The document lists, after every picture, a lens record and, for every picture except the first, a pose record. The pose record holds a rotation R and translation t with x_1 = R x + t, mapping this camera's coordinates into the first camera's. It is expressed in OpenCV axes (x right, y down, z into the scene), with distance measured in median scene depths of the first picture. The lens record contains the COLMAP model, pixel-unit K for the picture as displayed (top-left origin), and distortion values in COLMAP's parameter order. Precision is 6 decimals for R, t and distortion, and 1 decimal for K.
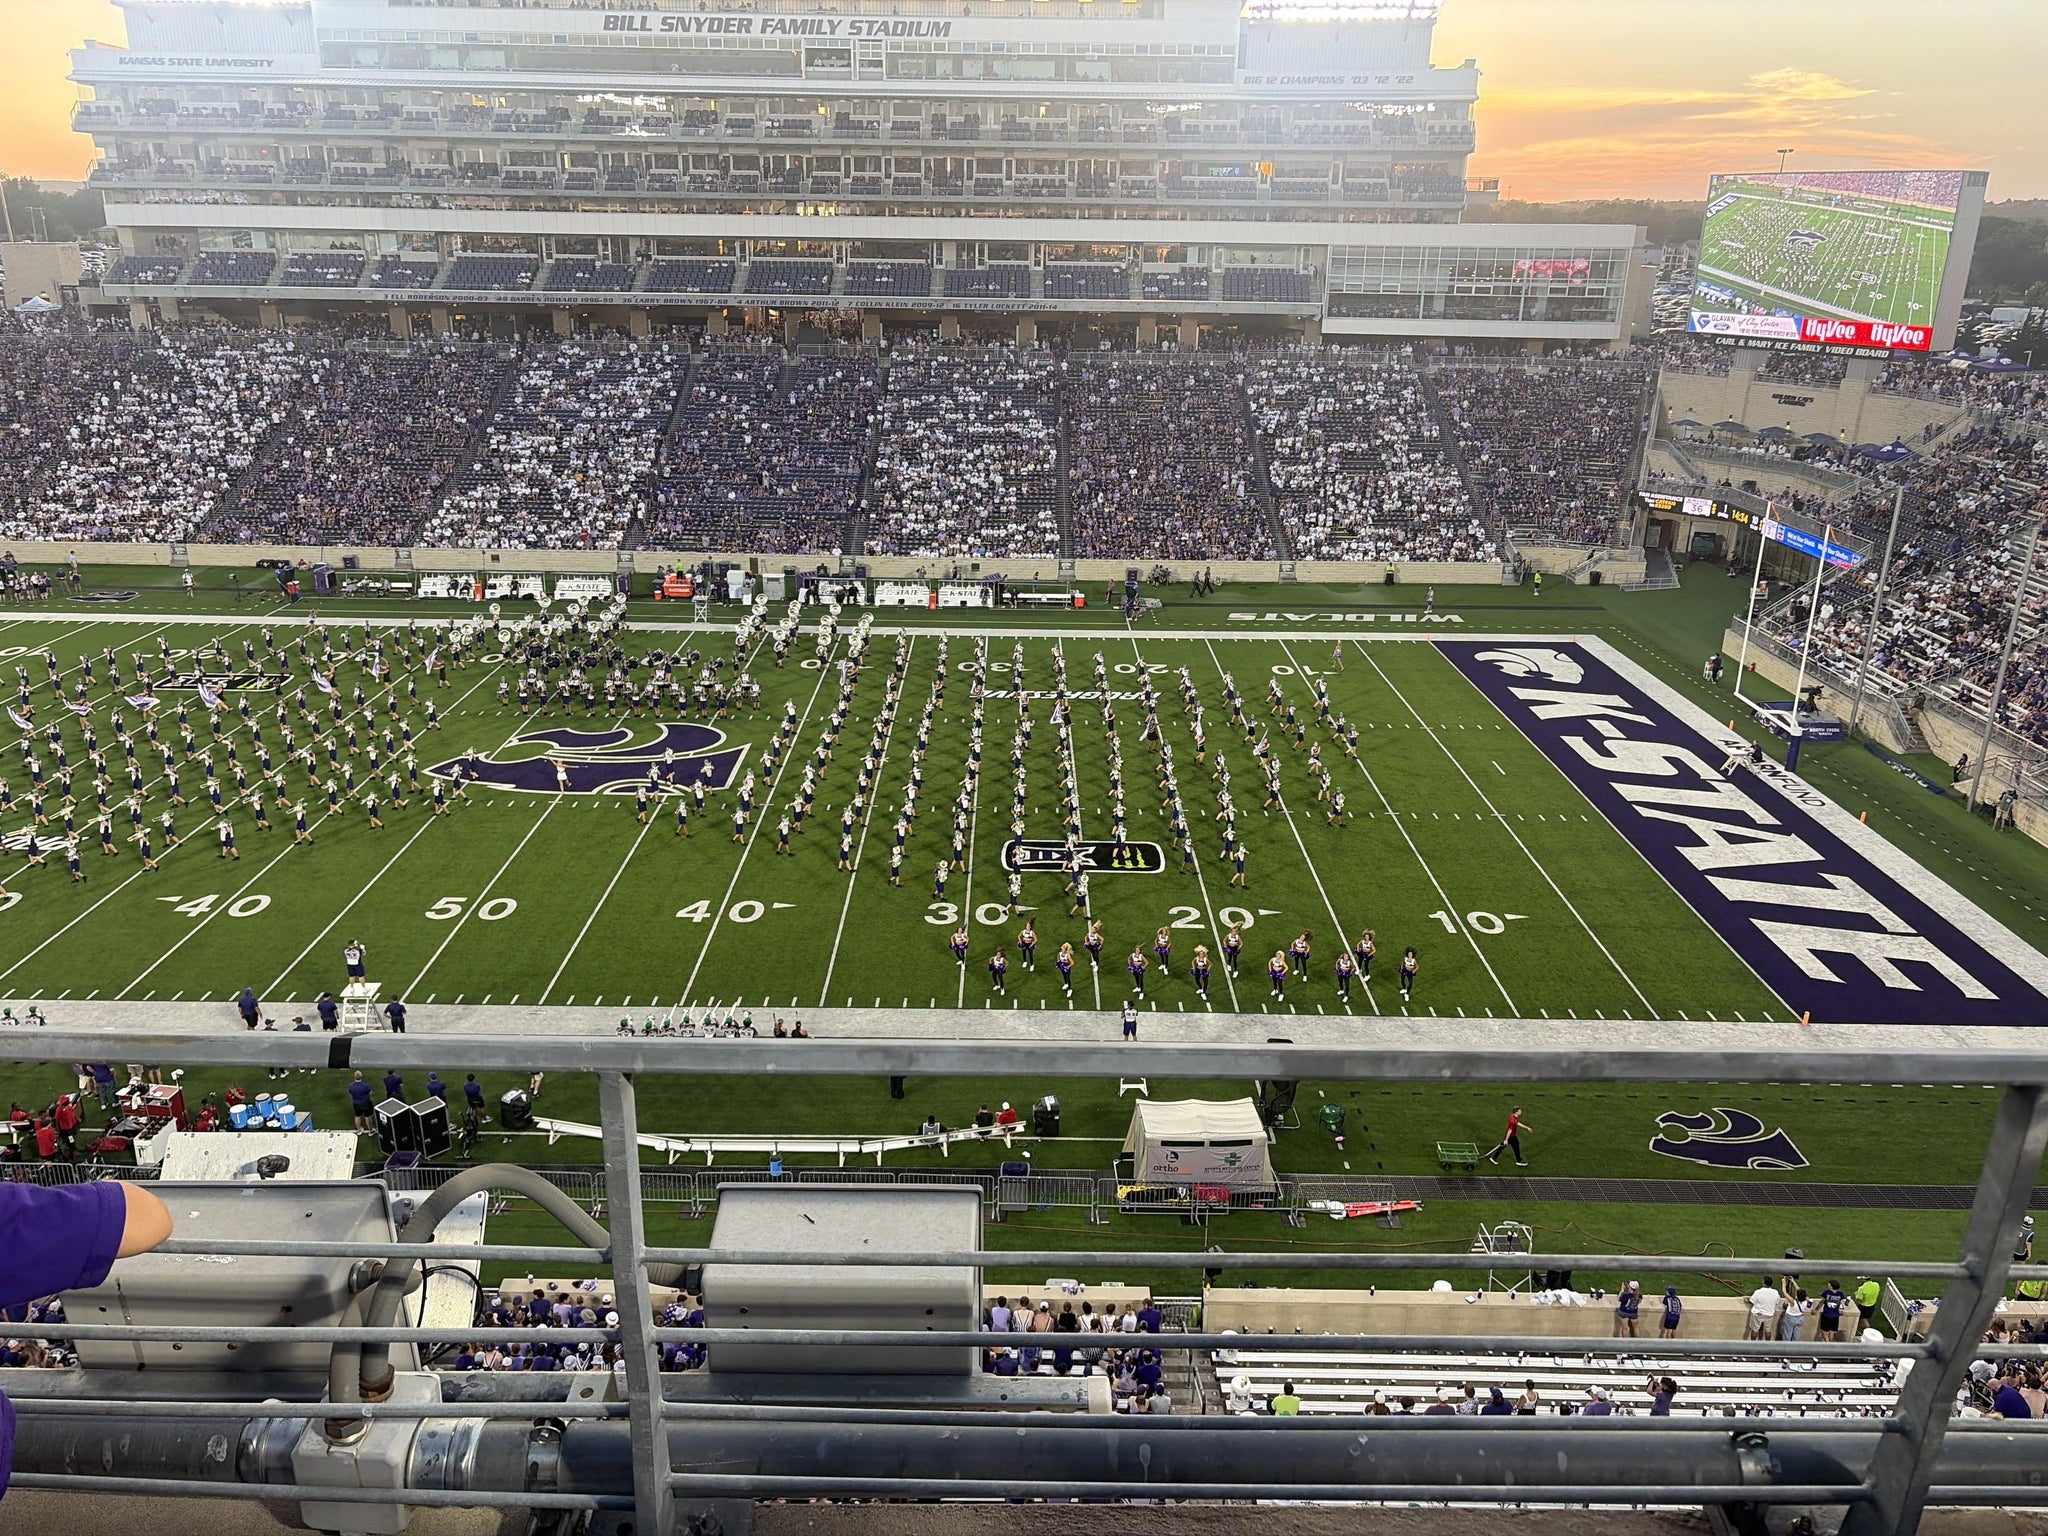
lens RADIAL K [[1557.9, 0, 1020.7], [0, 1557.9, 762.2], [0, 0, 1]] dist [0.029029, 0.005988]
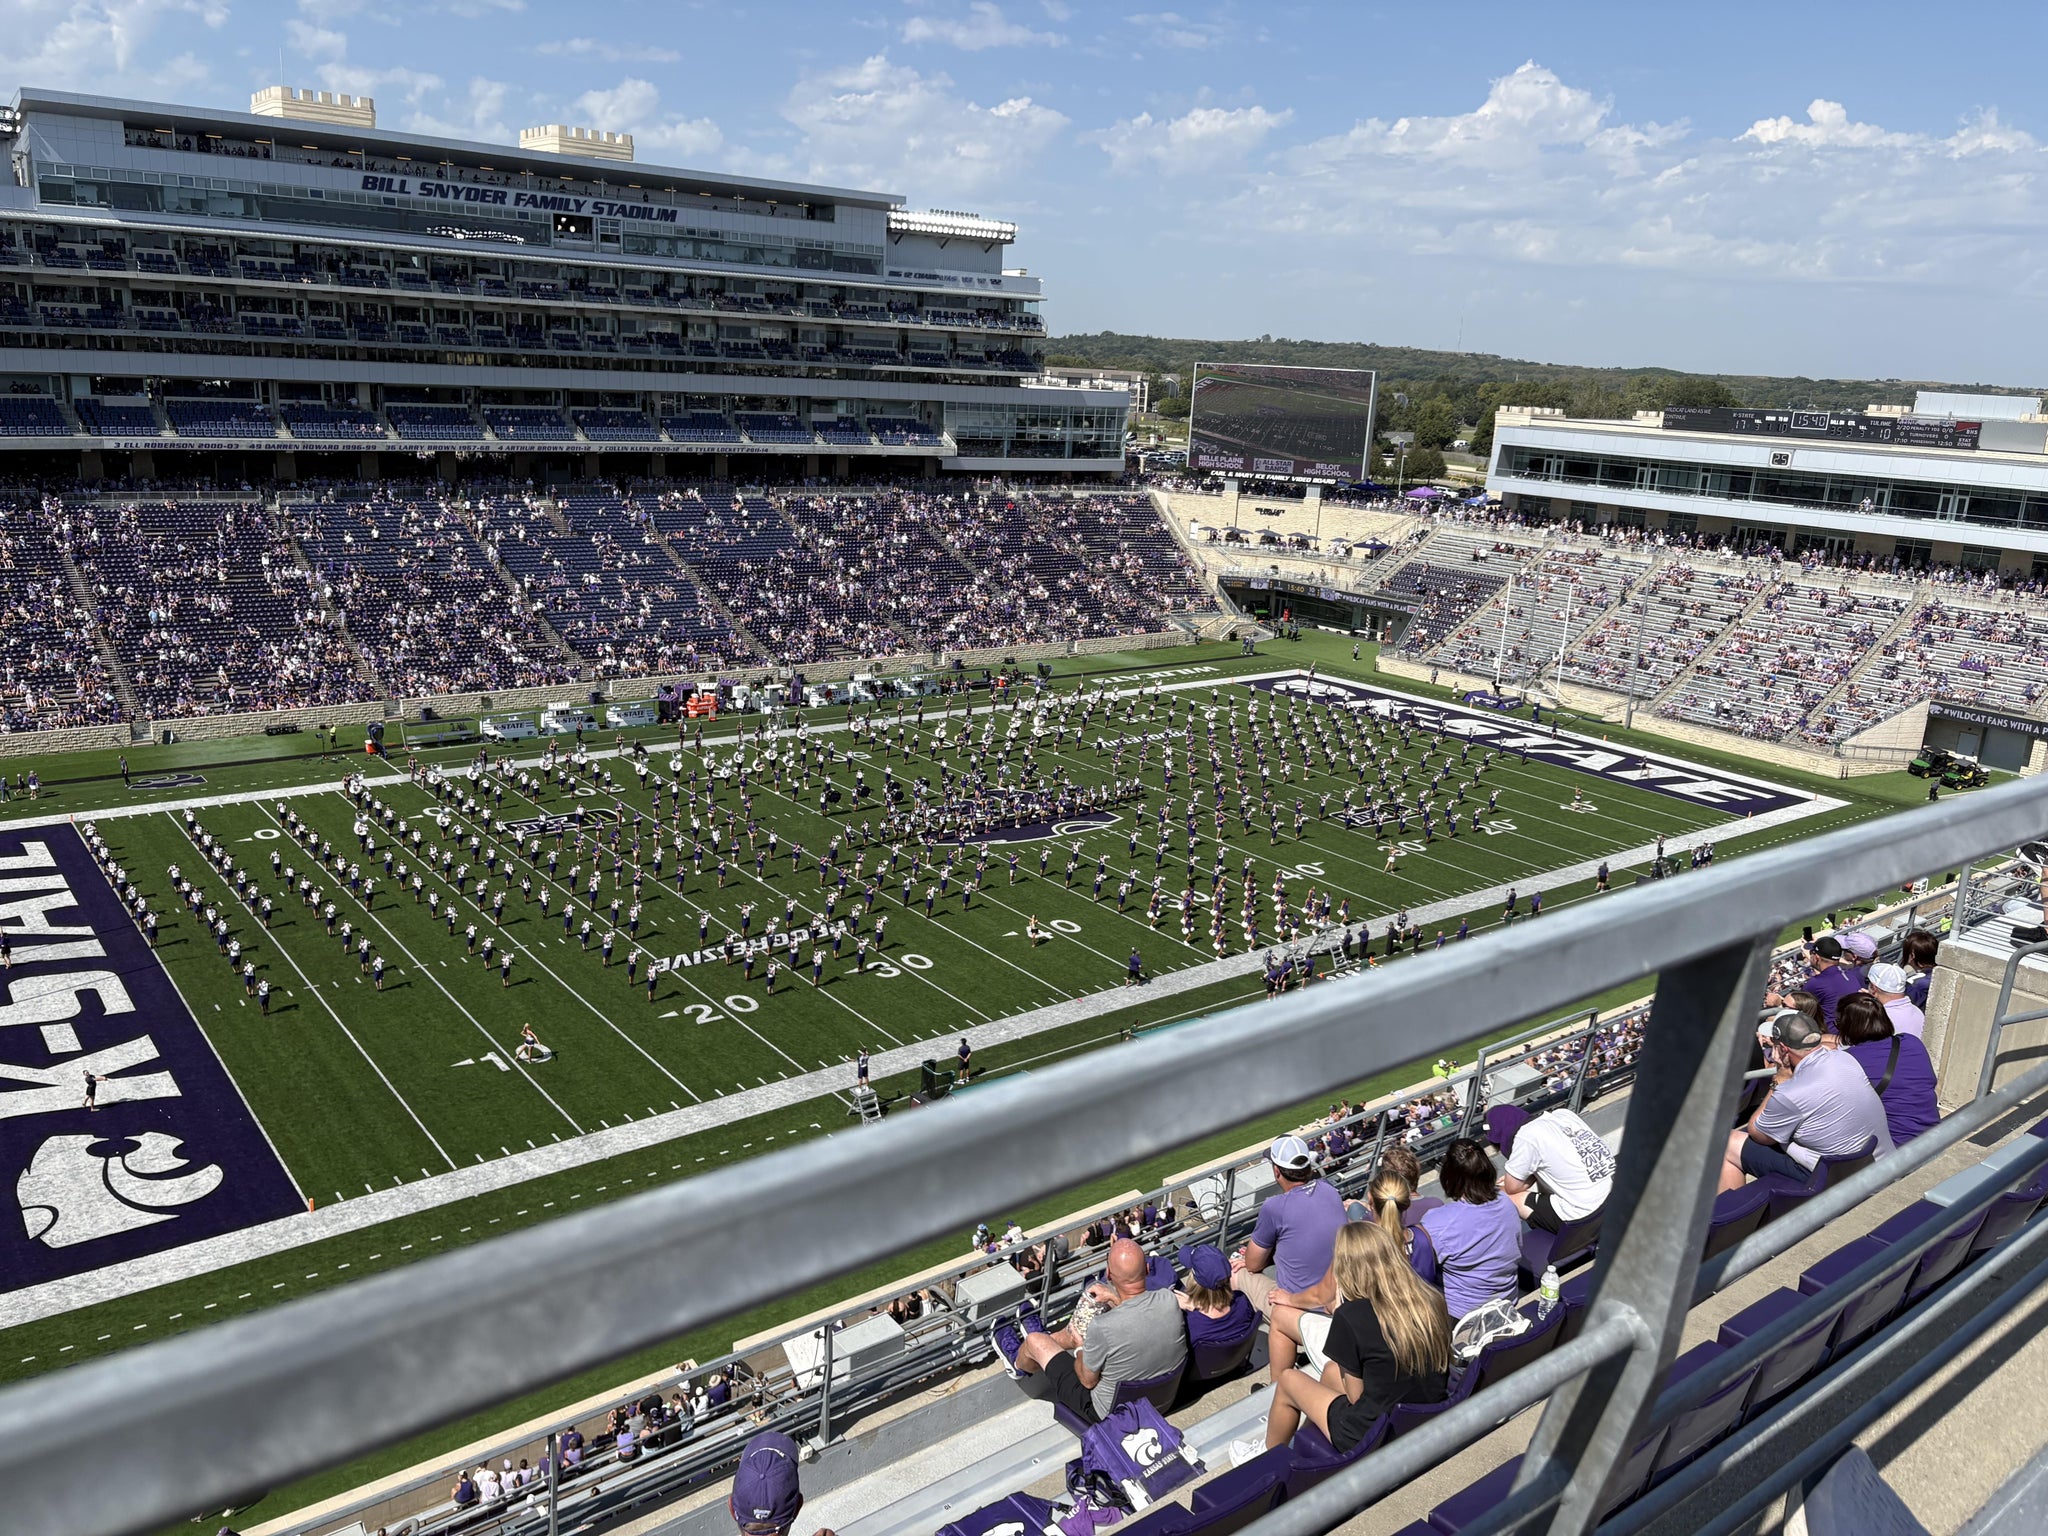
lens RADIAL K [[1551.3, 0, 1035.5], [0, 1551.3, 764.3], [0, 0, 1]] dist [0.014789, 0.002112]
pose [[0.782642, -0.130249, 0.608692, -0.789505], [0.167003, 0.985949, -0.003754, -0.027898], [-0.599651, 0.104591, 0.793398, -0.035210]]
